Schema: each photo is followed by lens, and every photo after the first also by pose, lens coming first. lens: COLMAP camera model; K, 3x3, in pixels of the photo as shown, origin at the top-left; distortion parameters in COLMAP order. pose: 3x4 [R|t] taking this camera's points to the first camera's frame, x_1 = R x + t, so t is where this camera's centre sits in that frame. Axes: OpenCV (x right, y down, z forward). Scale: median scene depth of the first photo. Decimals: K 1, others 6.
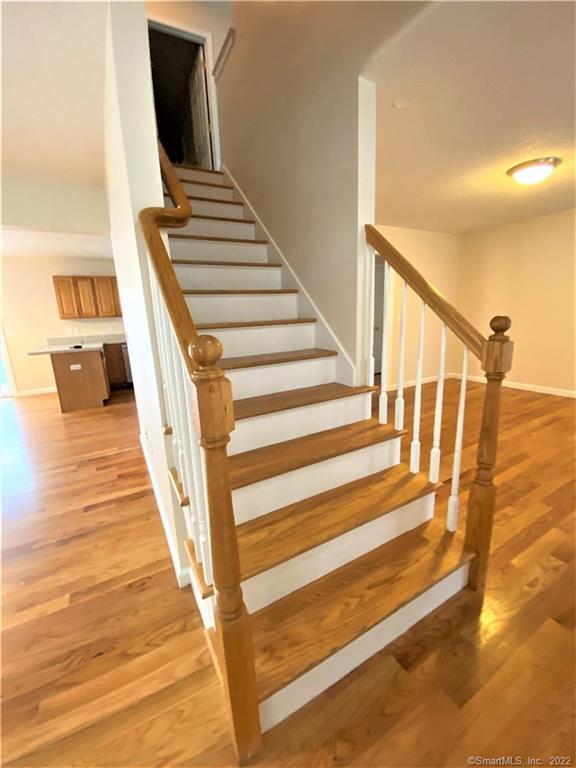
lens RADIAL K [[315.9, 0, 290.6], [0, 315.9, 382.8], [0, 0, 1]] dist [-0.004134, -0.003692]
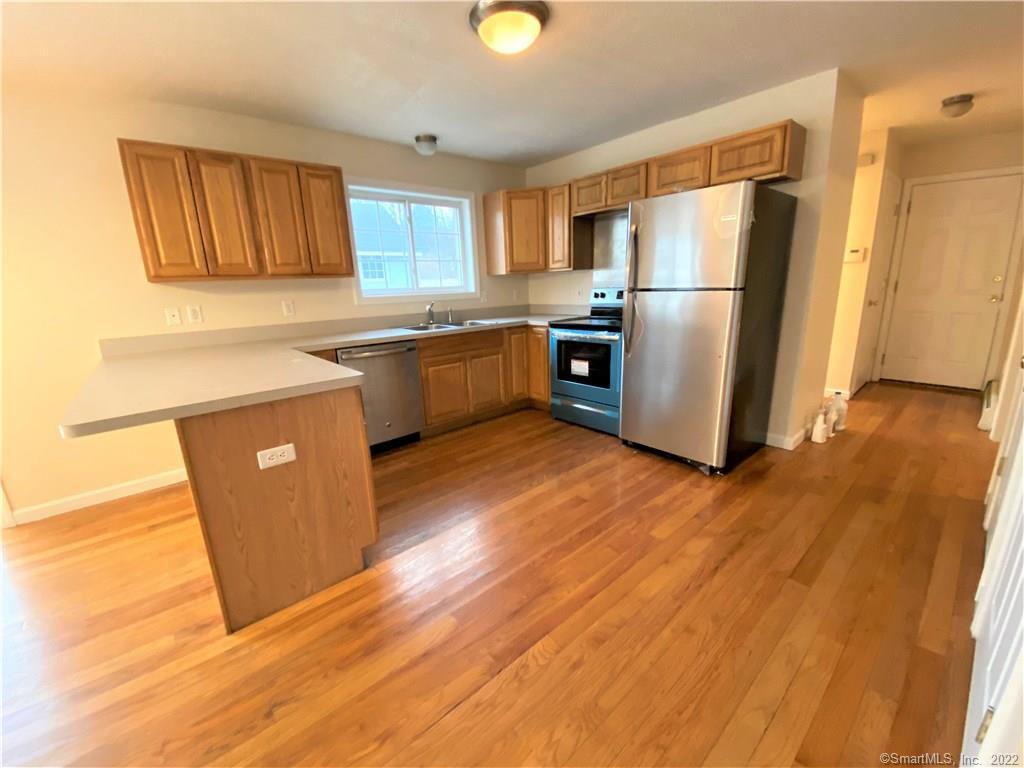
lens RADIAL K [[421.2, 0, 511.4], [0, 421.2, 385.6], [0, 0, 1]] dist [-0.004134, -0.003692]
pose [[0.978563, -0.045257, 0.200913, -0.455619], [0.042676, 0.998942, 0.017163, -0.086515], [-0.201477, -0.008221, 0.979459, 0.502885]]
